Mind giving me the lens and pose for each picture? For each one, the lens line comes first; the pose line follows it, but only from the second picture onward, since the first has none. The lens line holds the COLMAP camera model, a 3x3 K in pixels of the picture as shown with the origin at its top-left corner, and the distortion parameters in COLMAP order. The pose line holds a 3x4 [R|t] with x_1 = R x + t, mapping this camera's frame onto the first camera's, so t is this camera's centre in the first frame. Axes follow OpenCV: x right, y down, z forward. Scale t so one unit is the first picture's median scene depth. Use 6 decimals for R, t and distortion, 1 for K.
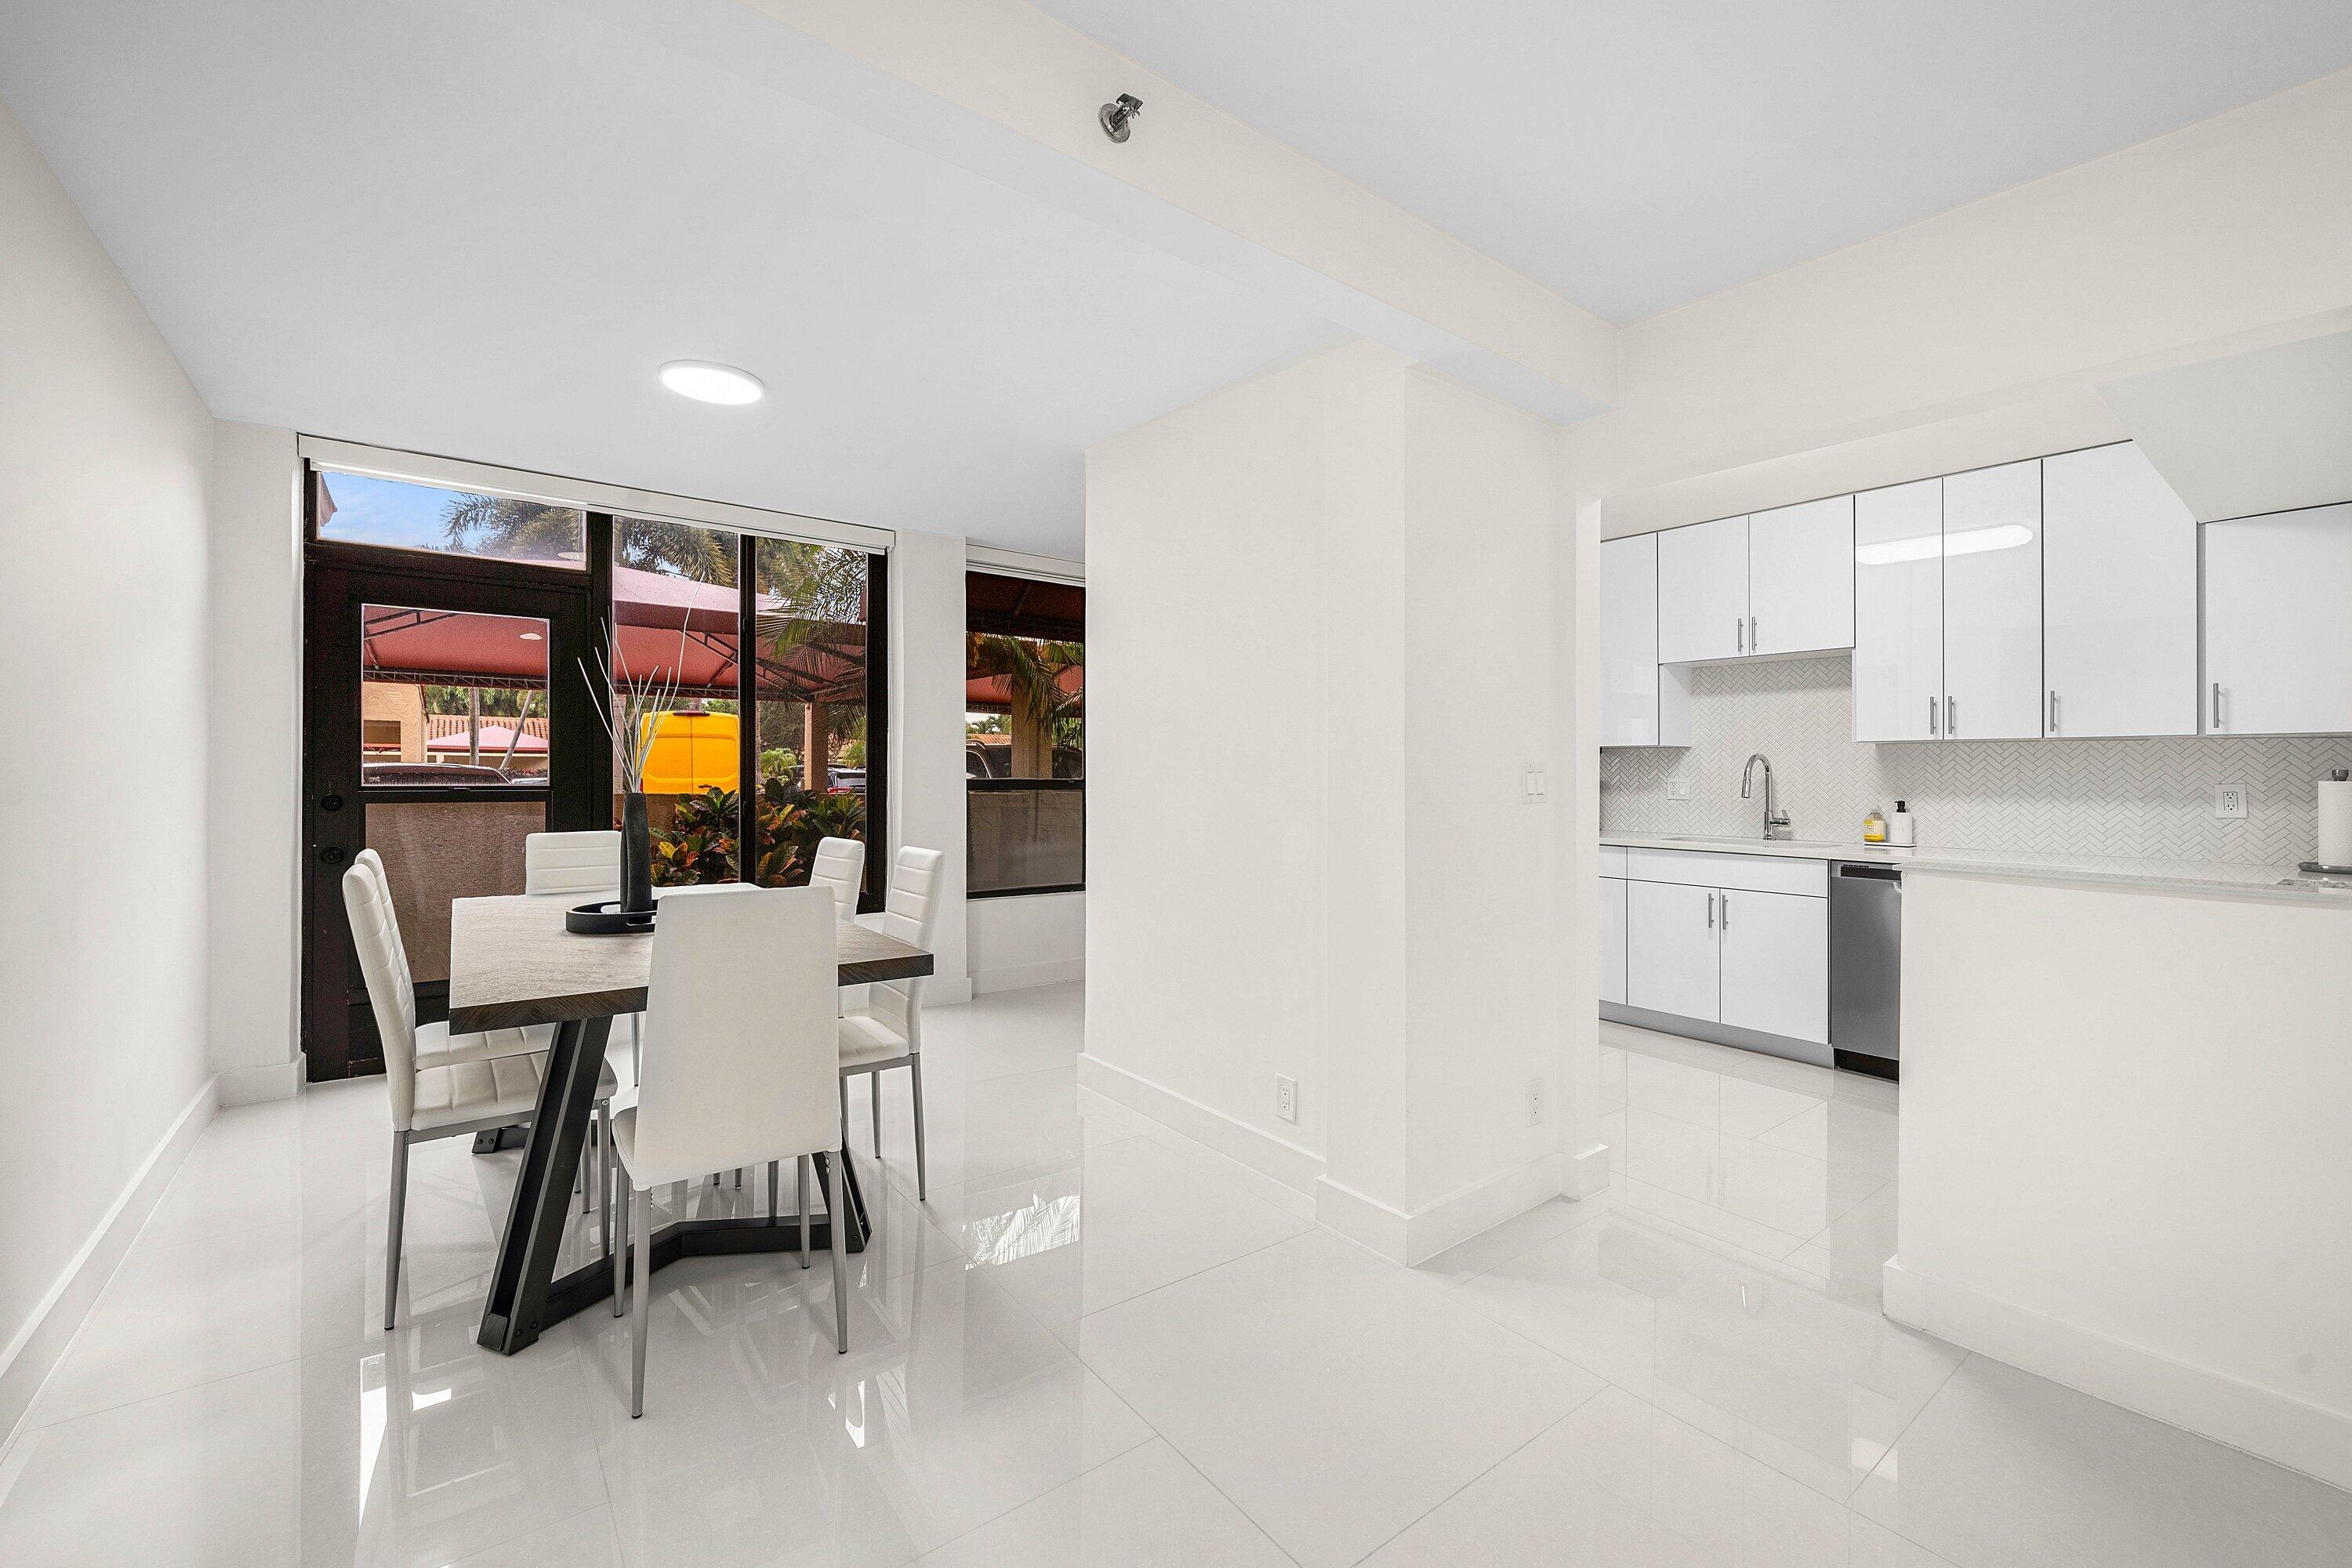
lens RADIAL K [[965.7, 0, 1176.0], [0, 965.7, 784.0], [0, 0, 1]] dist [0.000431, 0.000110]
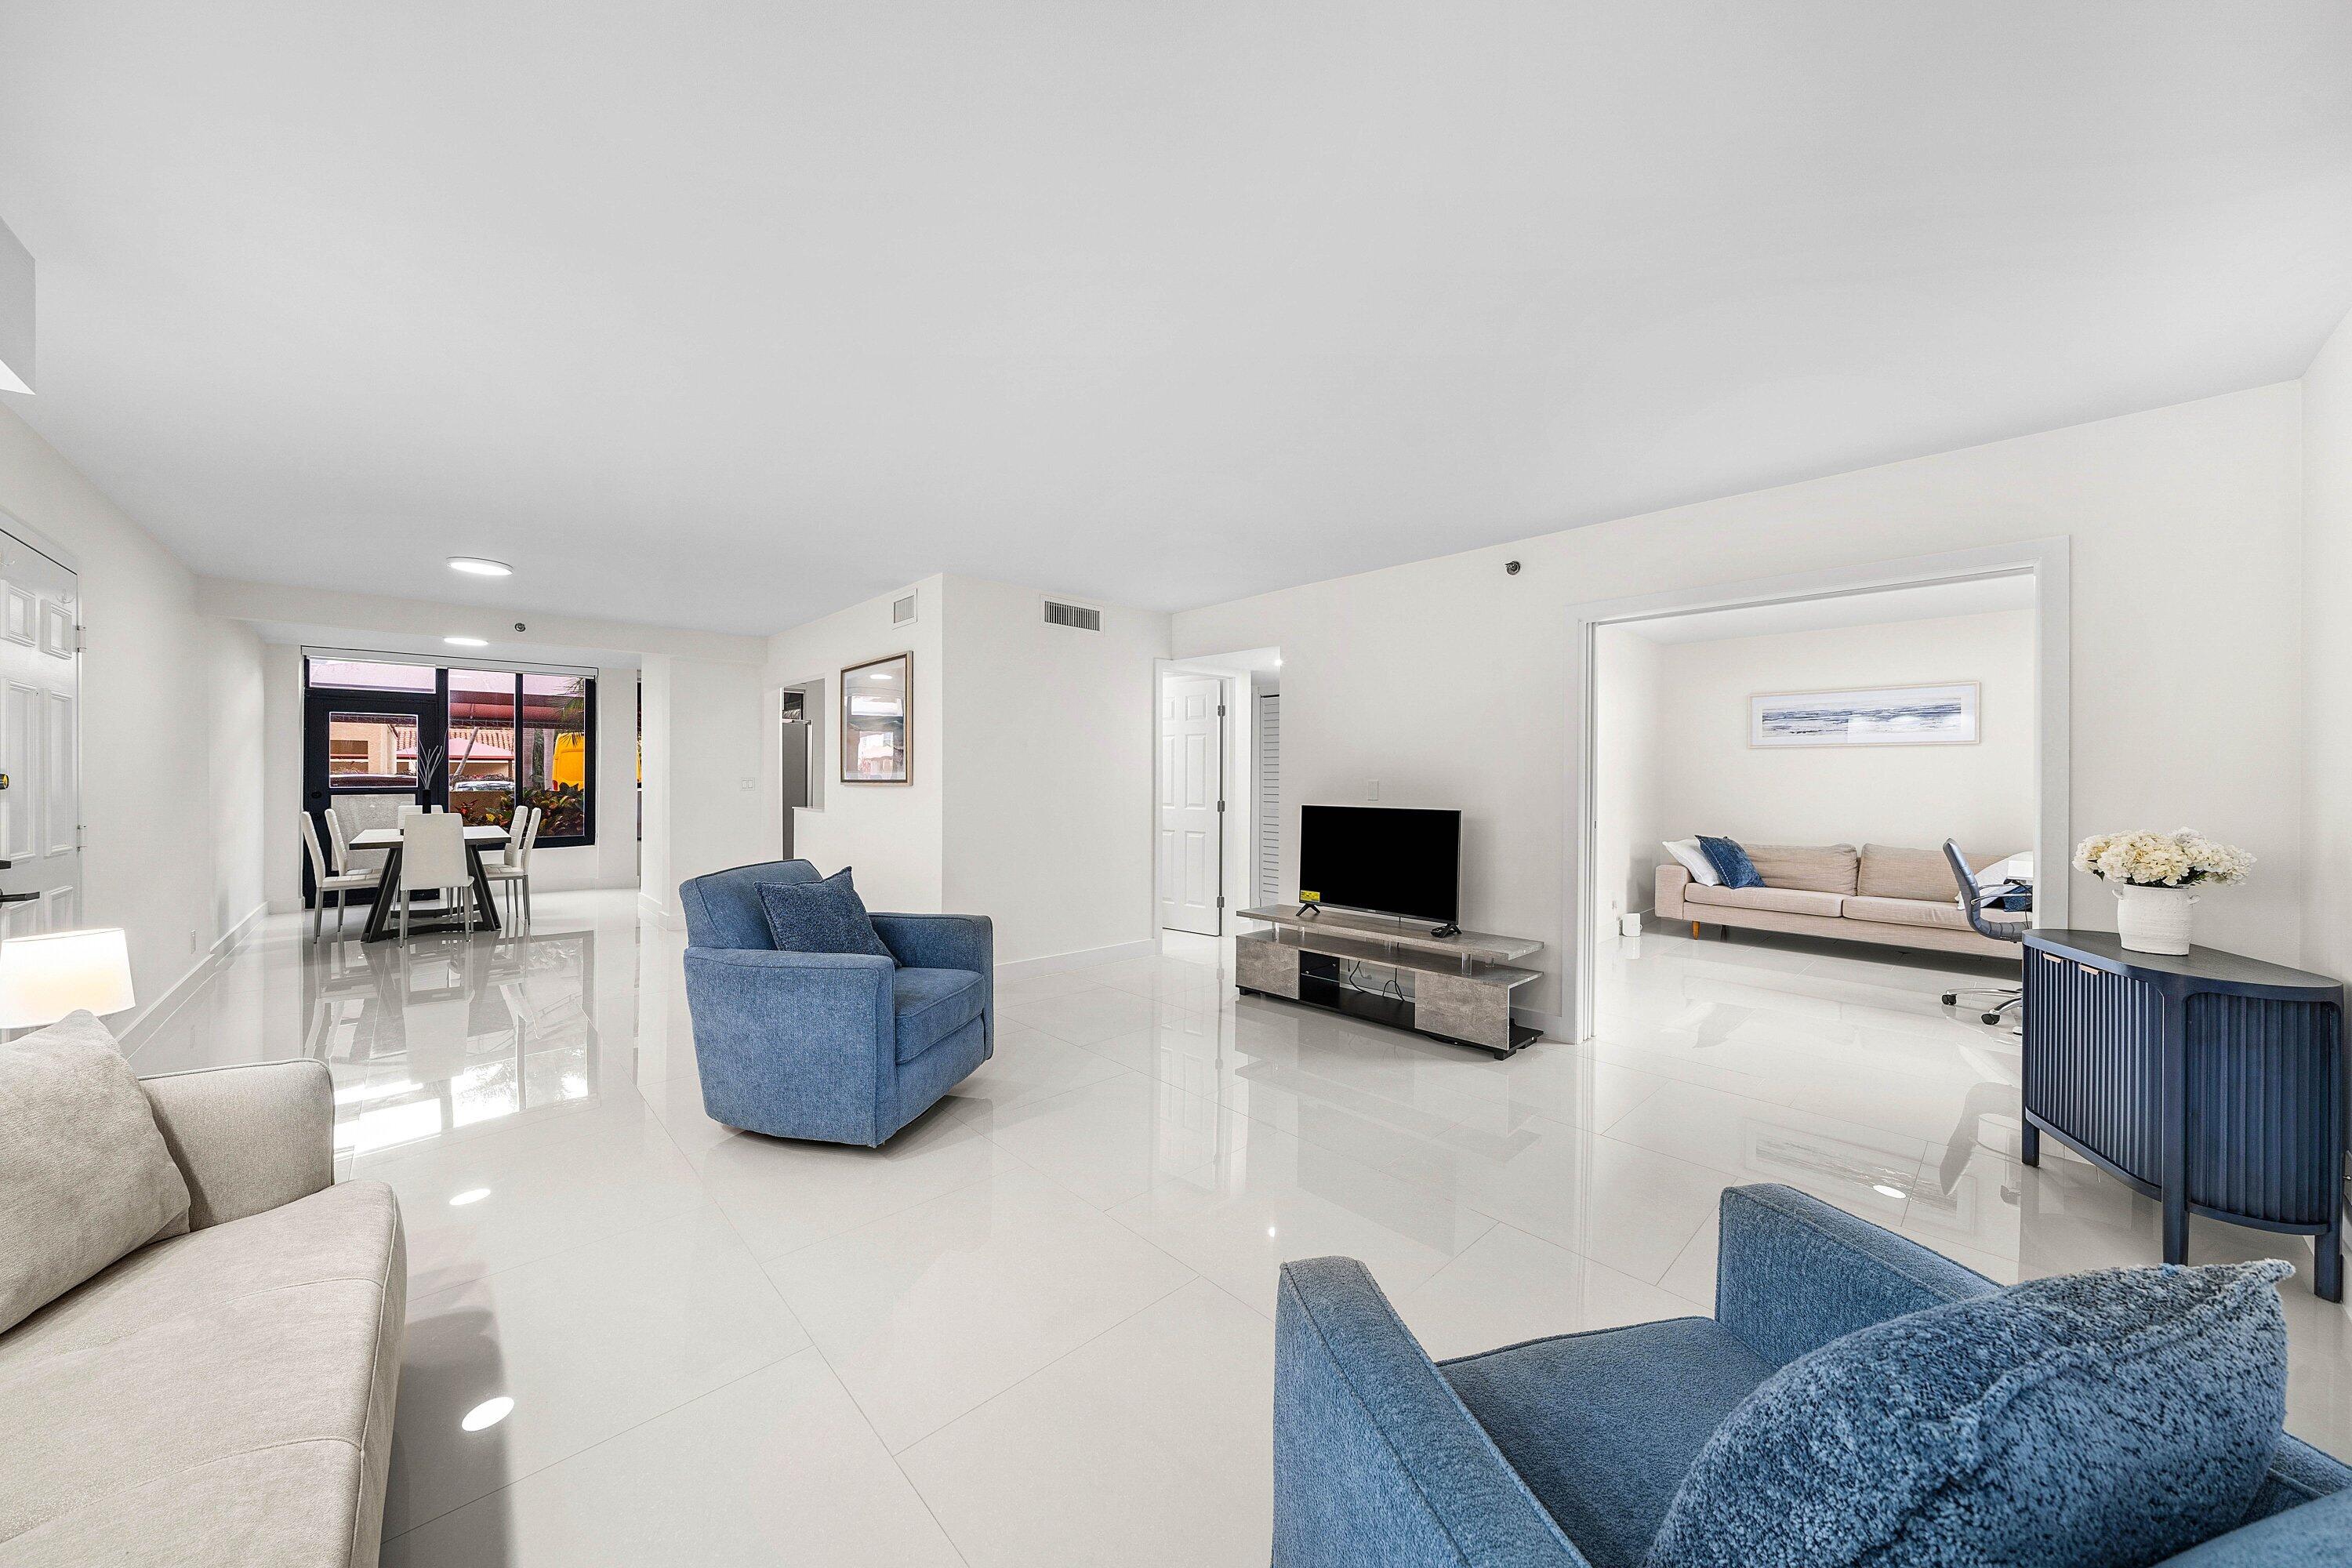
lens RADIAL K [[834.7, 0, 1176.0], [0, 834.7, 784.0], [0, 0, 1]] dist [0.000509, 0.000141]
pose [[0.996498, 0.001402, 0.083604, 0.955210], [-0.001333, 0.999999, -0.000887, -0.005183], [-0.083605, 0.000773, 0.996499, -1.099851]]
